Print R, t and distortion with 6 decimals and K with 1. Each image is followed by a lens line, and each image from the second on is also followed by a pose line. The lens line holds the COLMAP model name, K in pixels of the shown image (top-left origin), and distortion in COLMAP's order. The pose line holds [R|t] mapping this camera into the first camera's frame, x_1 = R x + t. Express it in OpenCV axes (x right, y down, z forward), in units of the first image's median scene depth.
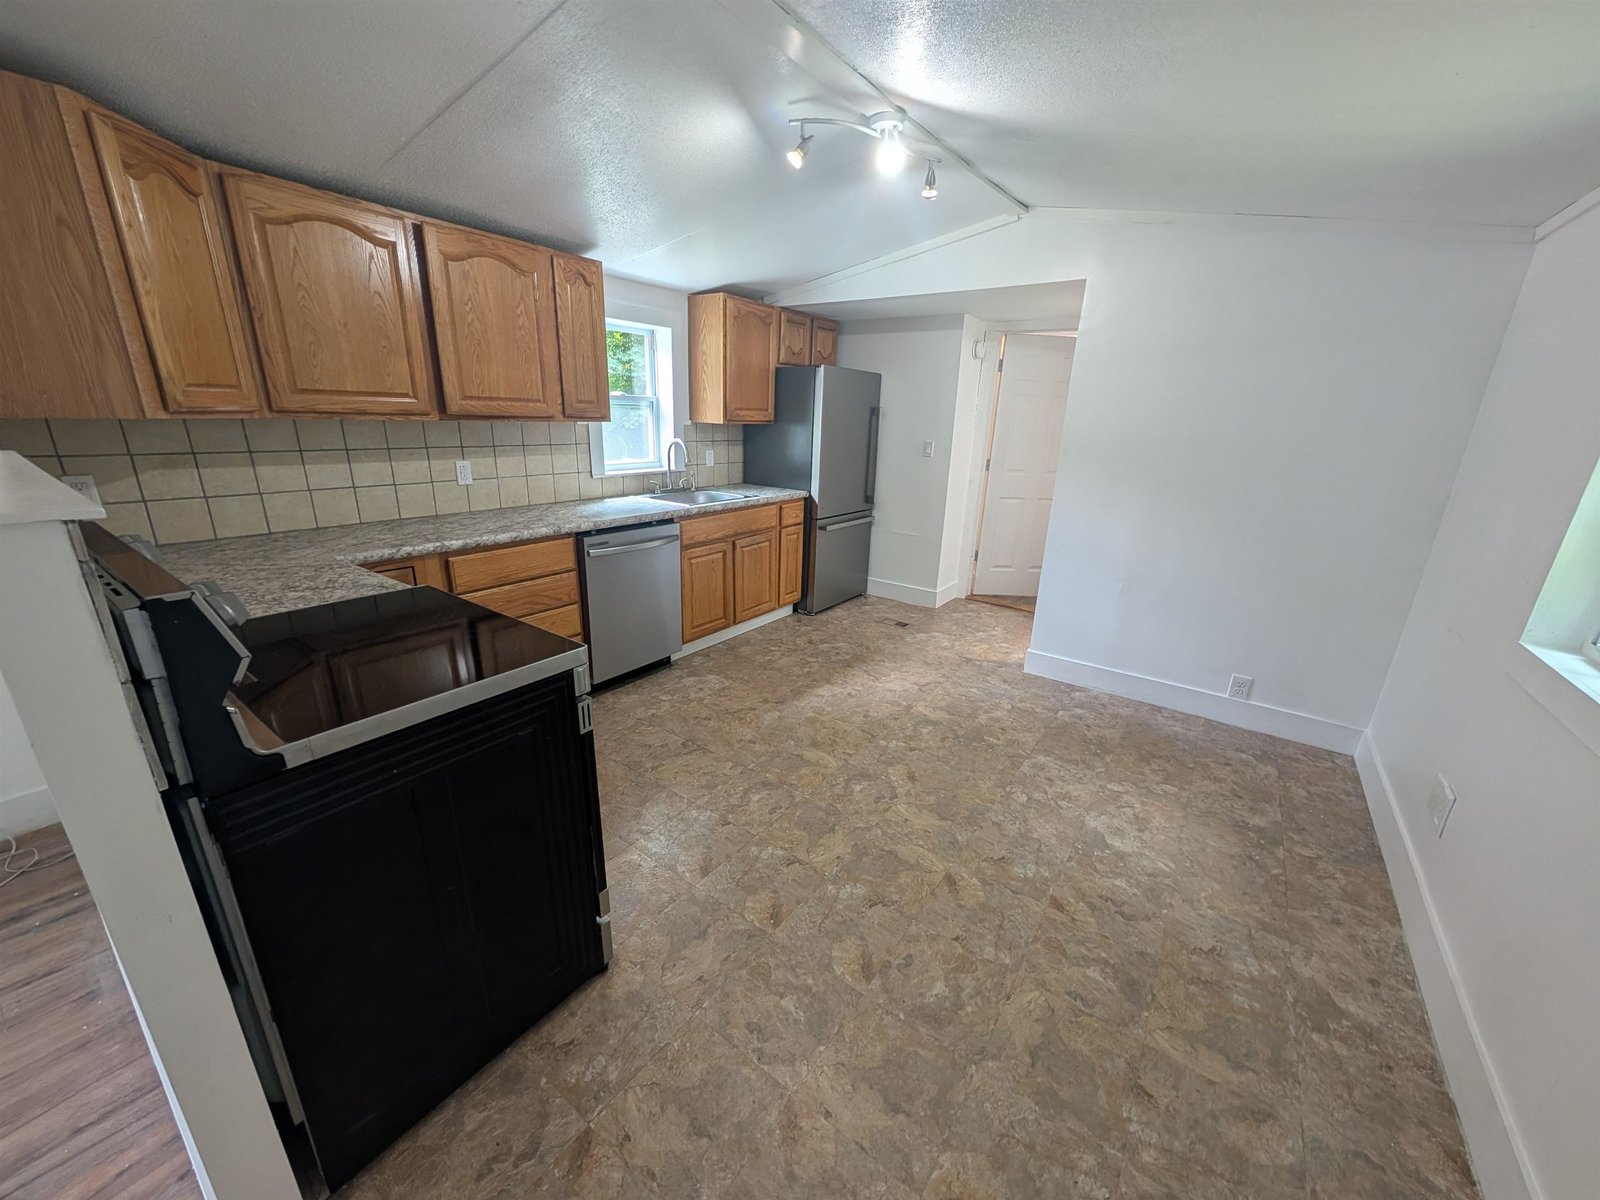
lens RADIAL K [[606.1, 0, 797.5], [0, 606.1, 609.3], [0, 0, 1]] dist [-0.000728, -0.000132]
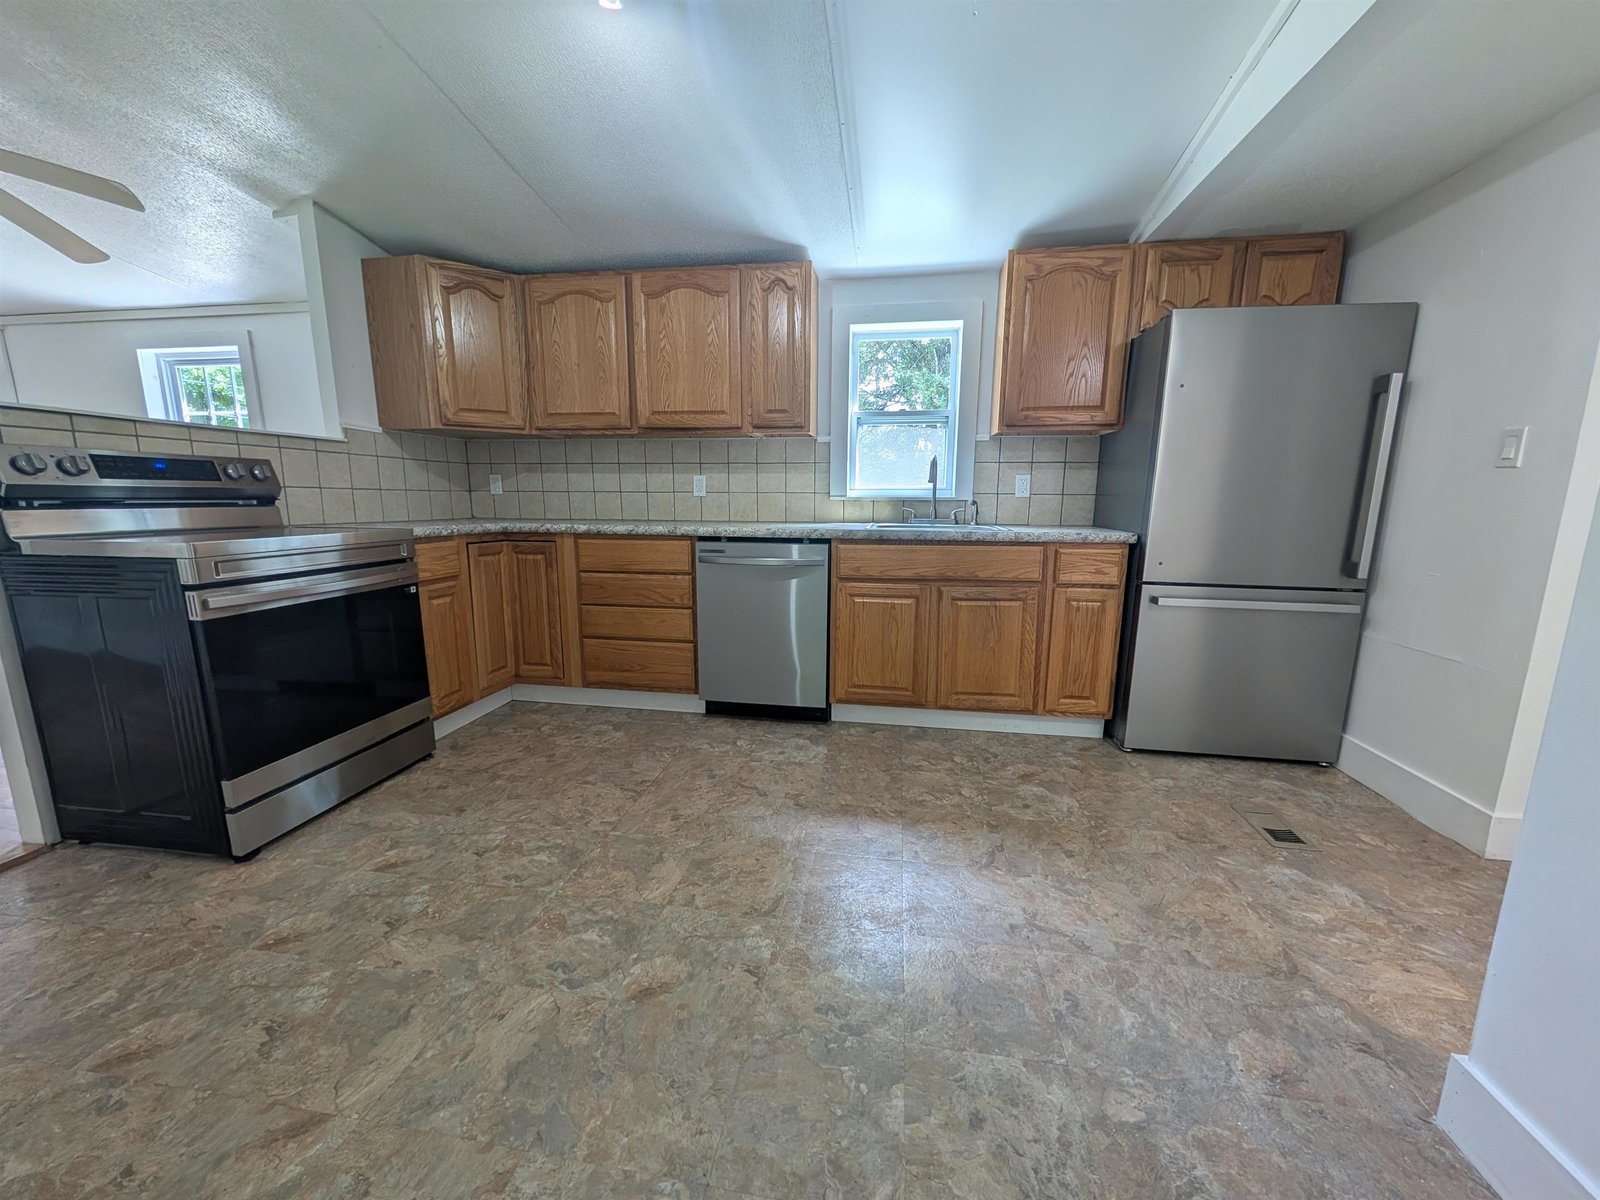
lens RADIAL K [[608.2, 0, 799.3], [0, 608.2, 604.7], [0, 0, 1]] dist [0.001303, 0.000427]
pose [[0.451835, 0.130964, -0.882436, 0.549750], [-0.267076, 0.963655, 0.006266, -0.065958], [0.851185, 0.232847, 0.470390, 0.654574]]
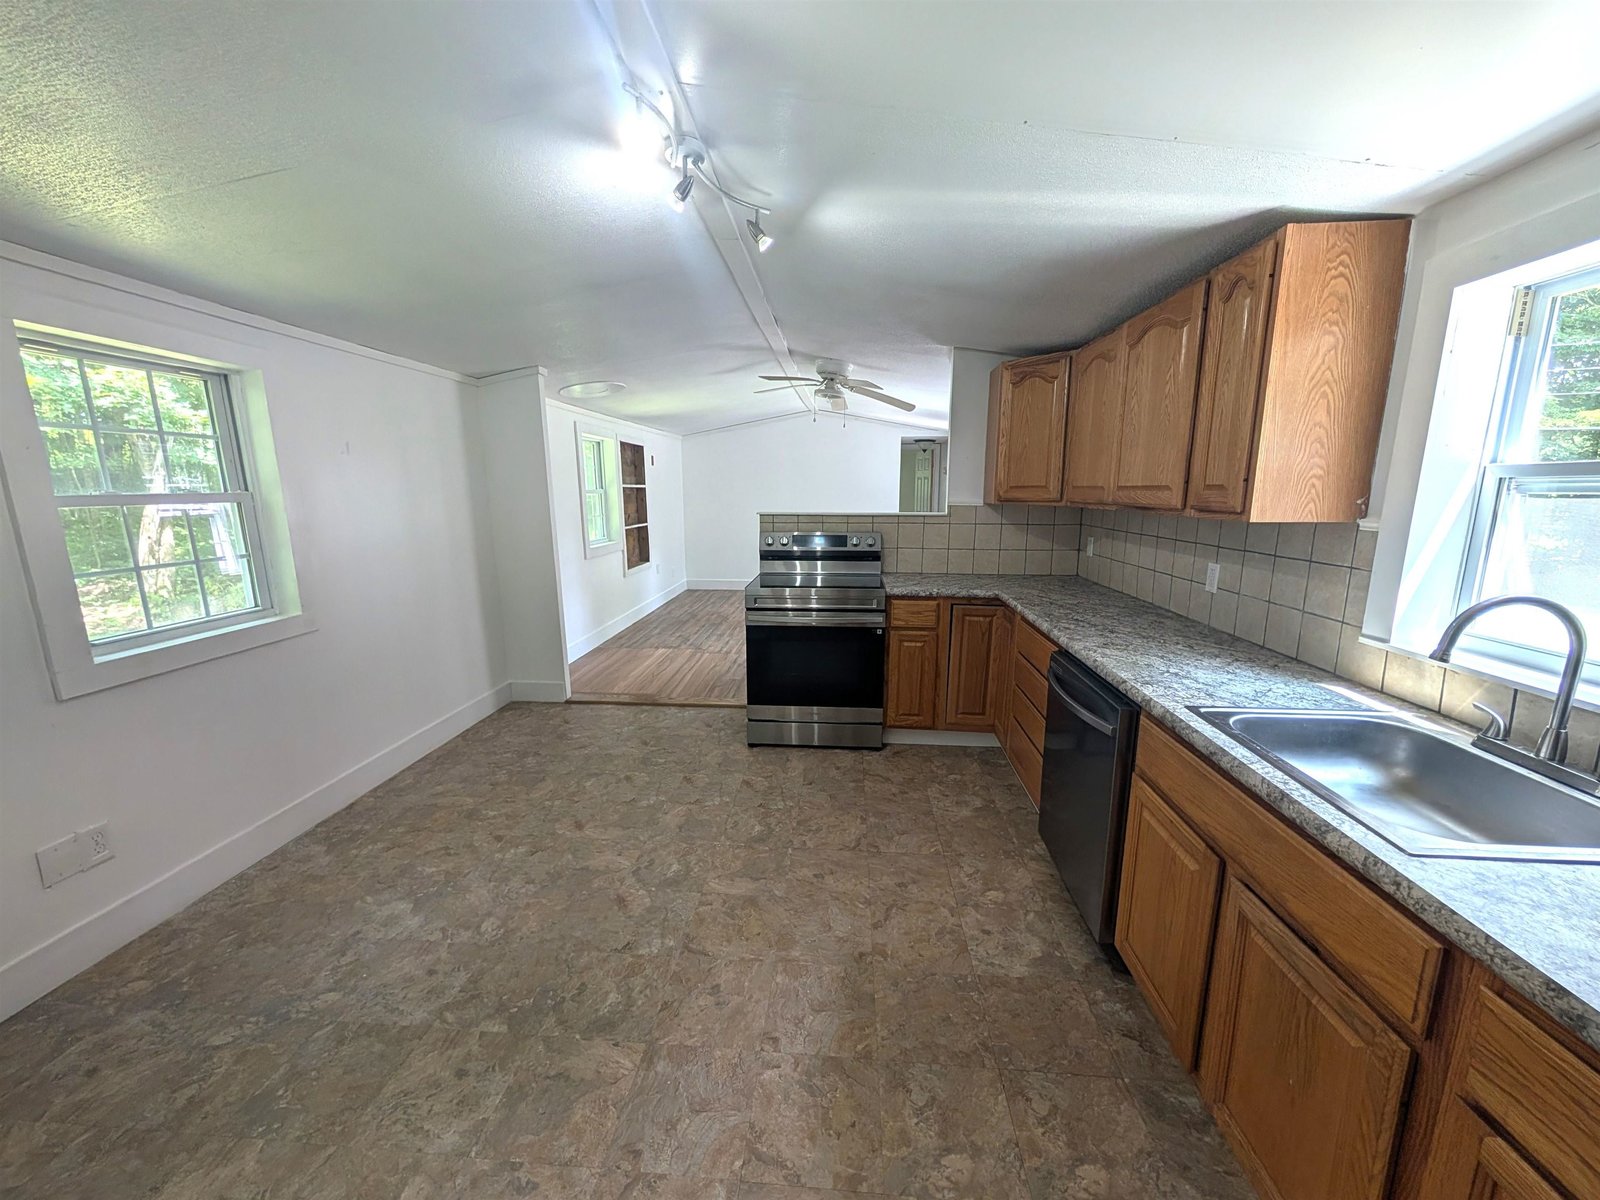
lens RADIAL K [[608.2, 0, 799.3], [0, 608.2, 604.7], [0, 0, 1]] dist [0.001303, 0.000427]
pose [[-0.854229, 0.070606, -0.515079, 0.322065], [-0.181922, 0.887506, 0.423364, -0.421832], [0.487028, 0.455354, -0.745289, 1.308257]]
